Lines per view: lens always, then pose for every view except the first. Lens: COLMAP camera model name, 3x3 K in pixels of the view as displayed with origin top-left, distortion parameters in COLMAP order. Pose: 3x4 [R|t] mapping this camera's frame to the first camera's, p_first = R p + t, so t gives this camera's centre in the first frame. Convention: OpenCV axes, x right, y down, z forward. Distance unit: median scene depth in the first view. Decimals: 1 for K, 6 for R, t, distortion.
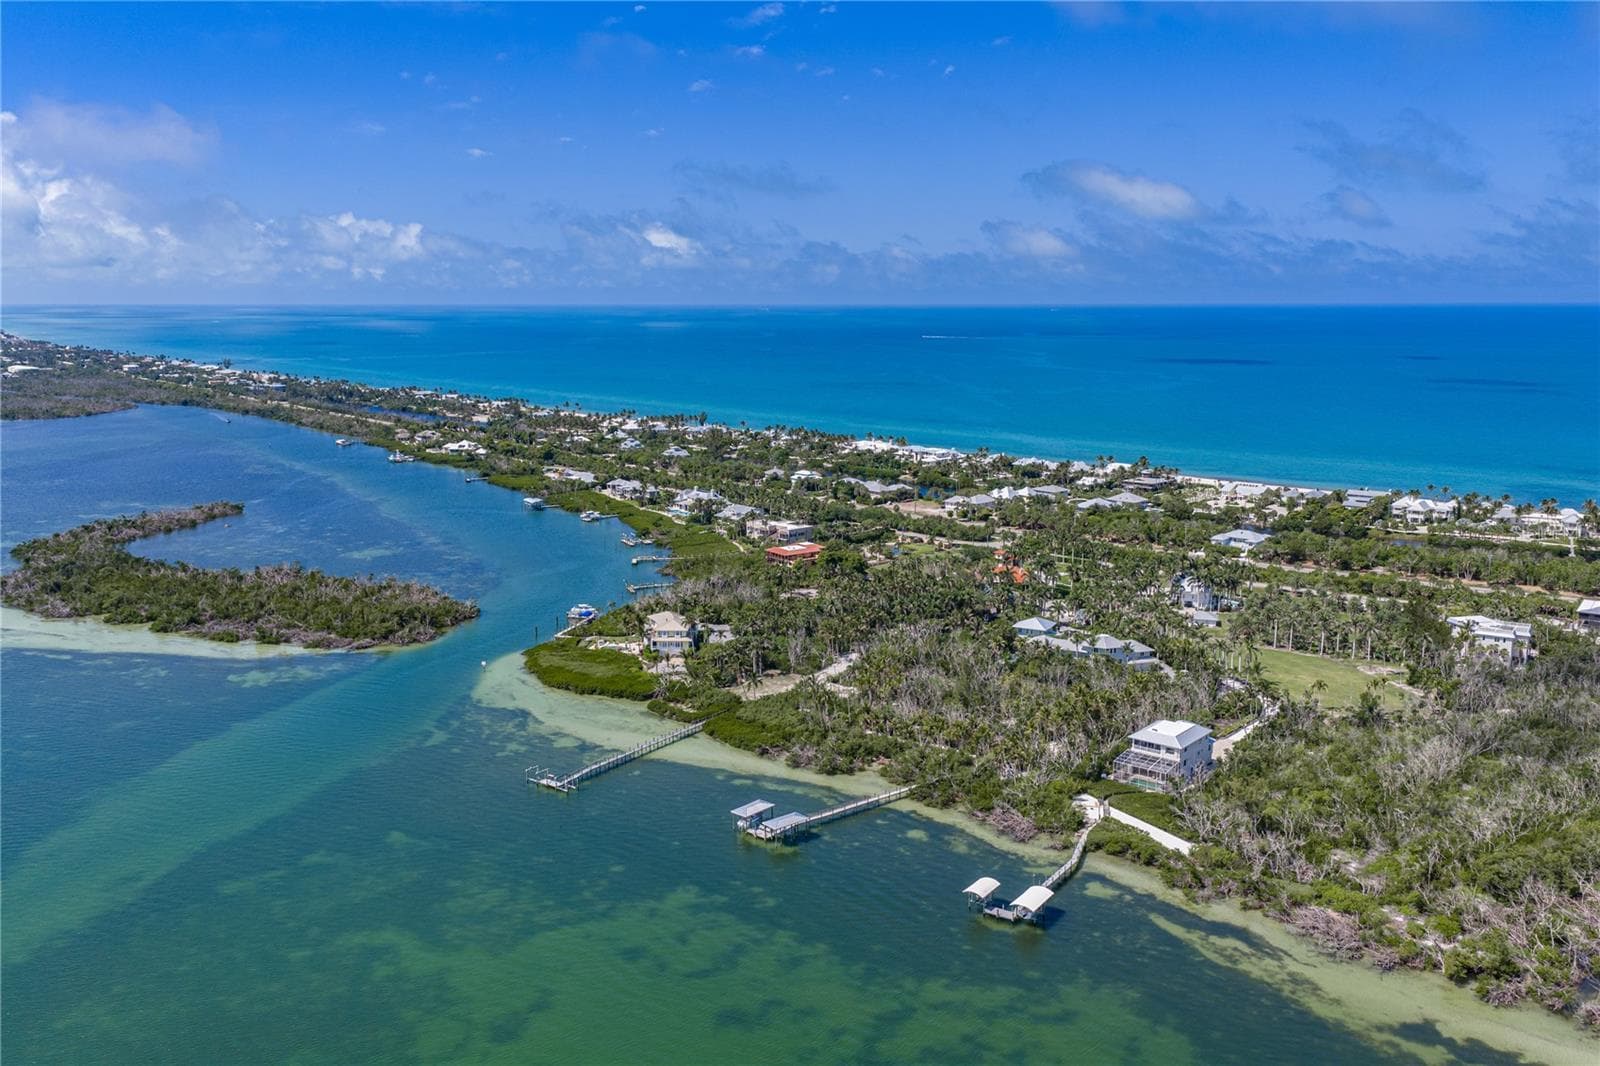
lens RADIAL K [[1350.7, 0, 800.0], [0, 1350.7, 533.0], [0, 0, 1]] dist [0.007353, -0.011646]
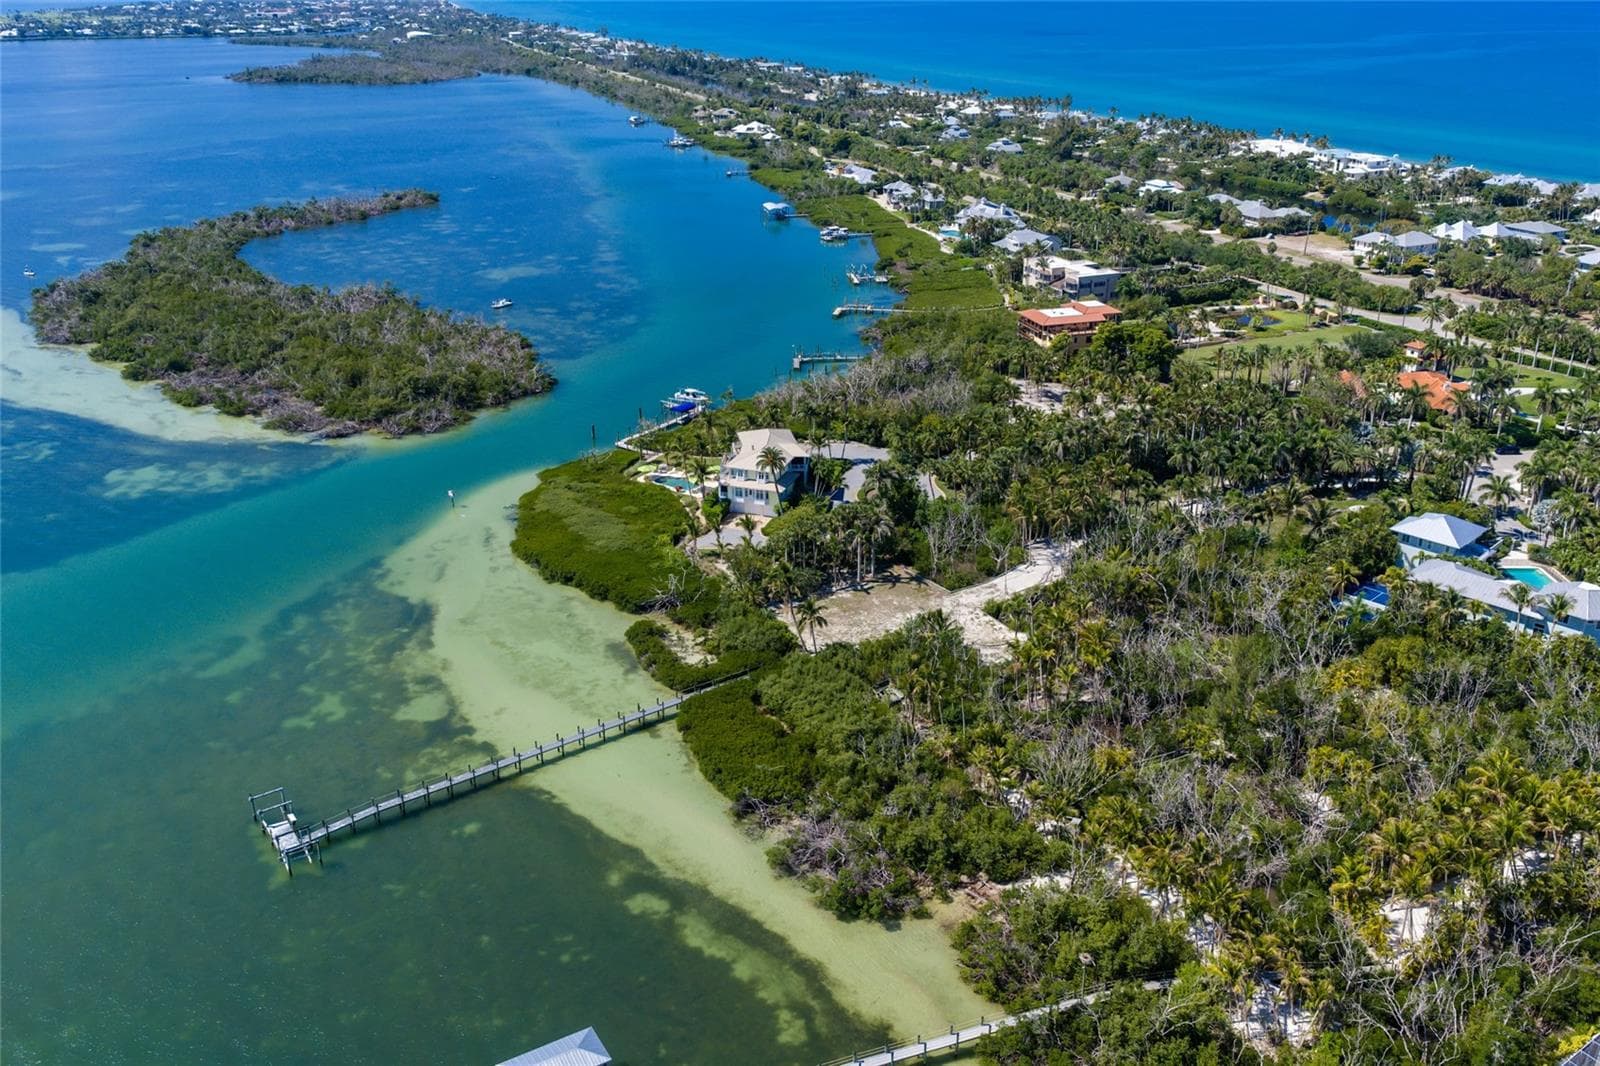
lens RADIAL K [[1350.7, 0, 800.0], [0, 1350.7, 533.0], [0, 0, 1]] dist [0.007353, -0.011646]
pose [[0.951336, 0.118324, -0.284533, 0.054818], [-0.052786, 0.972269, 0.227832, -0.020272], [0.303600, -0.201725, 0.931200, 0.277568]]
